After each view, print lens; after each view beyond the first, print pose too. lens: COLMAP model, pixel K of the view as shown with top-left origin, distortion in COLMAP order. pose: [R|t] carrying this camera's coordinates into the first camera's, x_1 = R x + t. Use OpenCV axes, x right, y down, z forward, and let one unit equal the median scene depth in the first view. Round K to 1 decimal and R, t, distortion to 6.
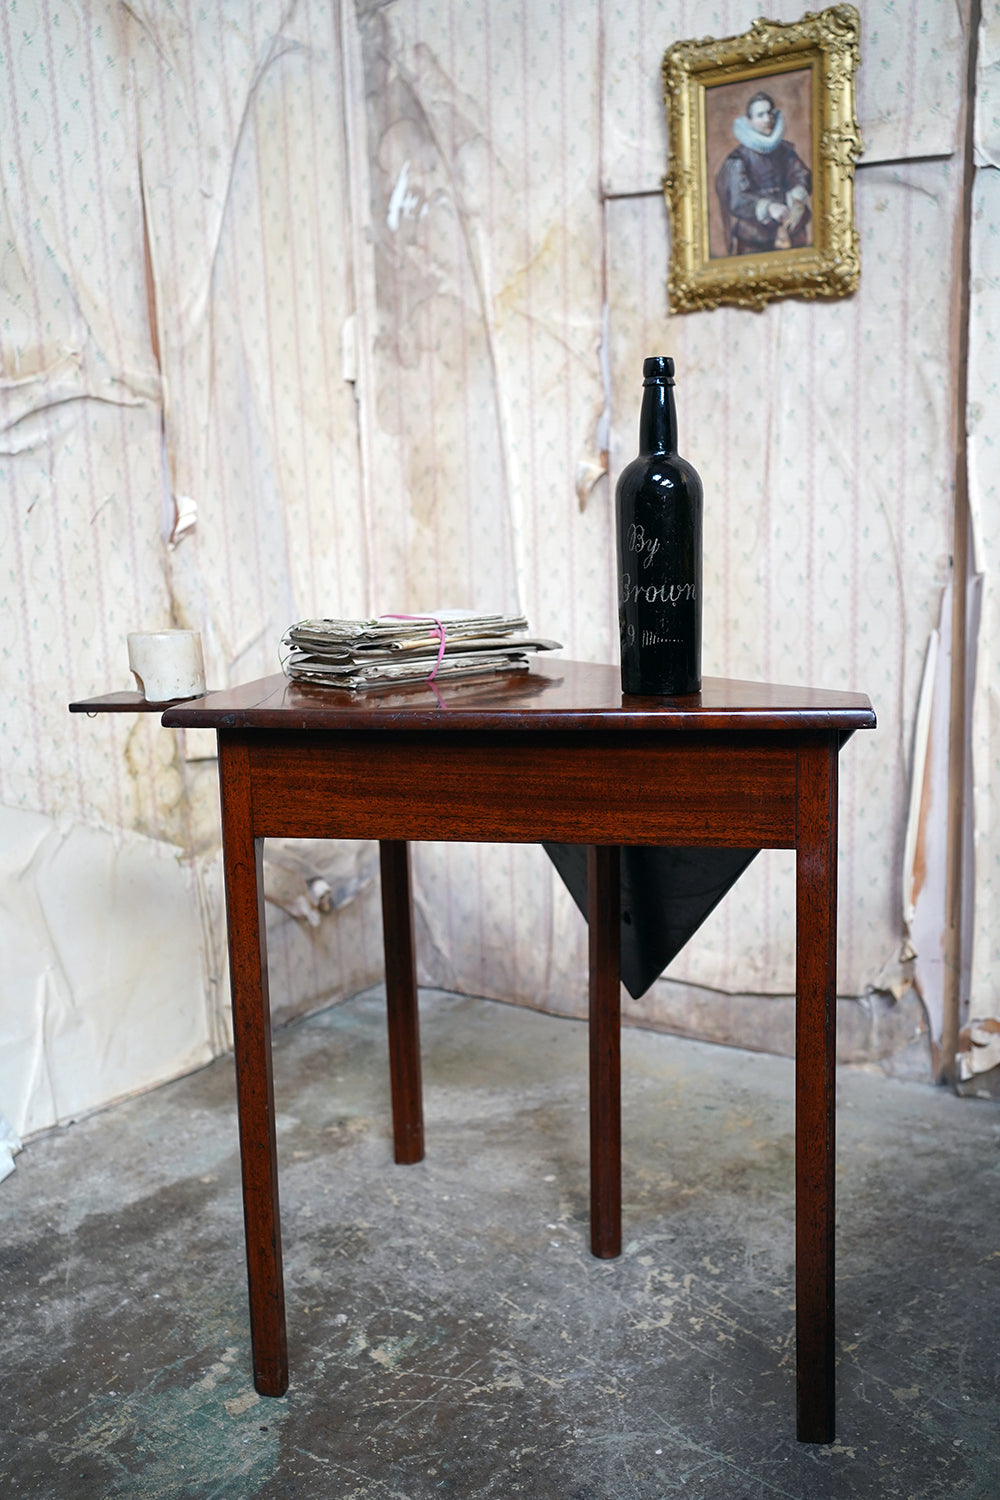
lens RADIAL K [[1504.1, 0, 501.4], [0, 1504.1, 761.1], [0, 0, 1]] dist [0.030763, 0.000000]
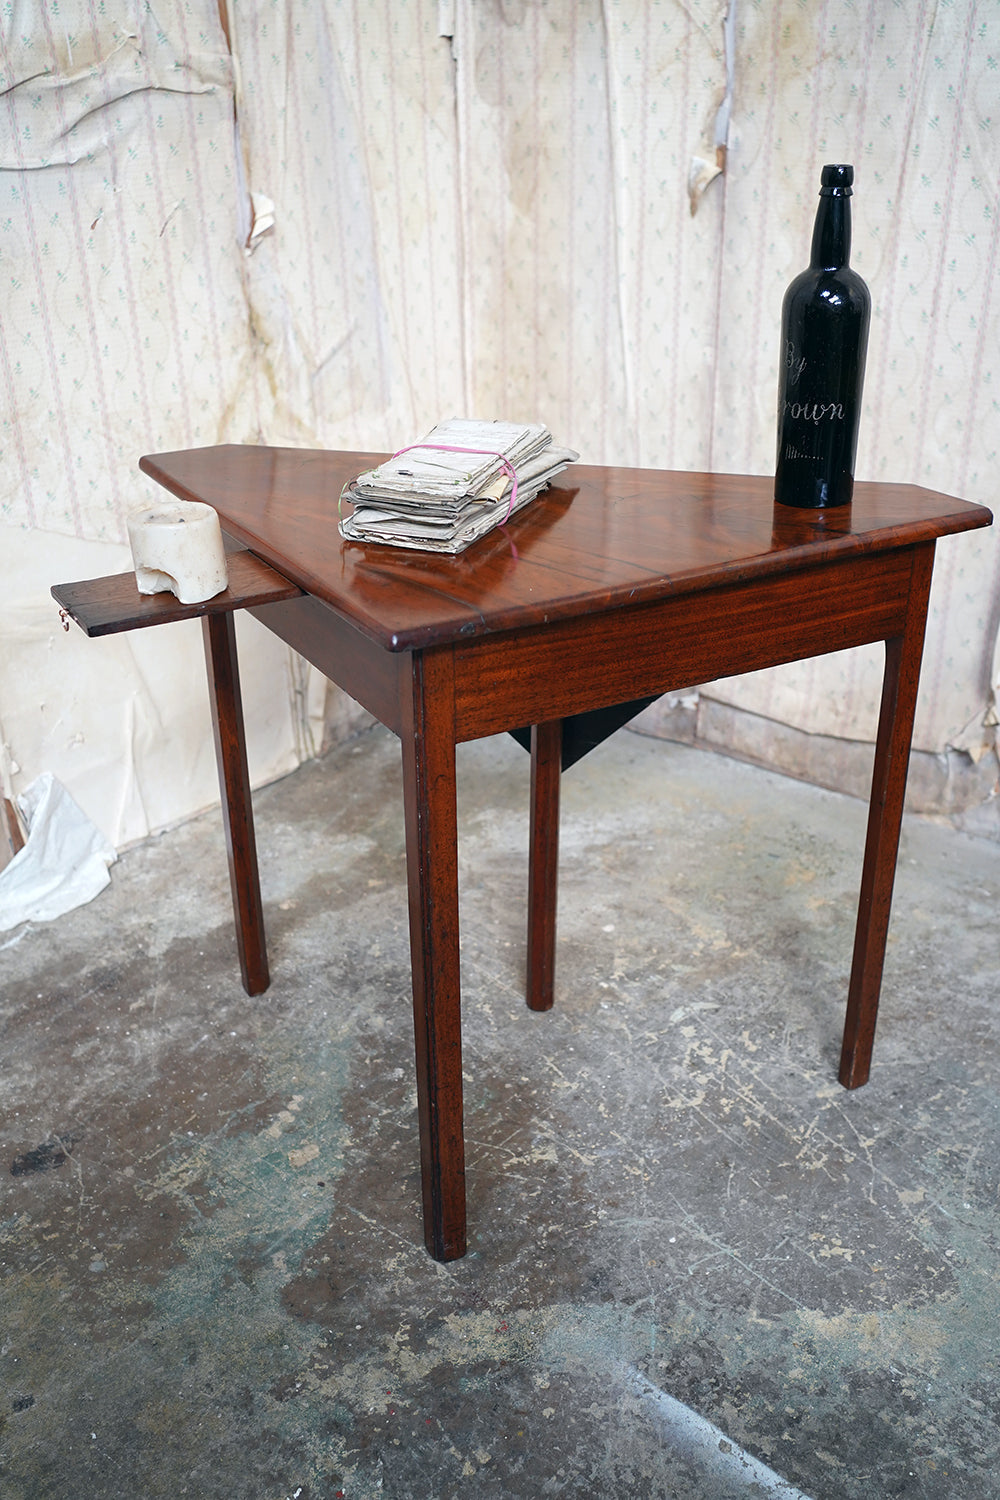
lens RADIAL K [[1504.1, 0, 505.1], [0, 1504.1, 756.7], [0, 0, 1]] dist [0.030763, 0.000000]
pose [[0.995733, 0.055240, -0.073922, 0.029743], [-0.031629, 0.956820, 0.288954, -0.129115], [0.086692, -0.285383, 0.954485, 0.029693]]
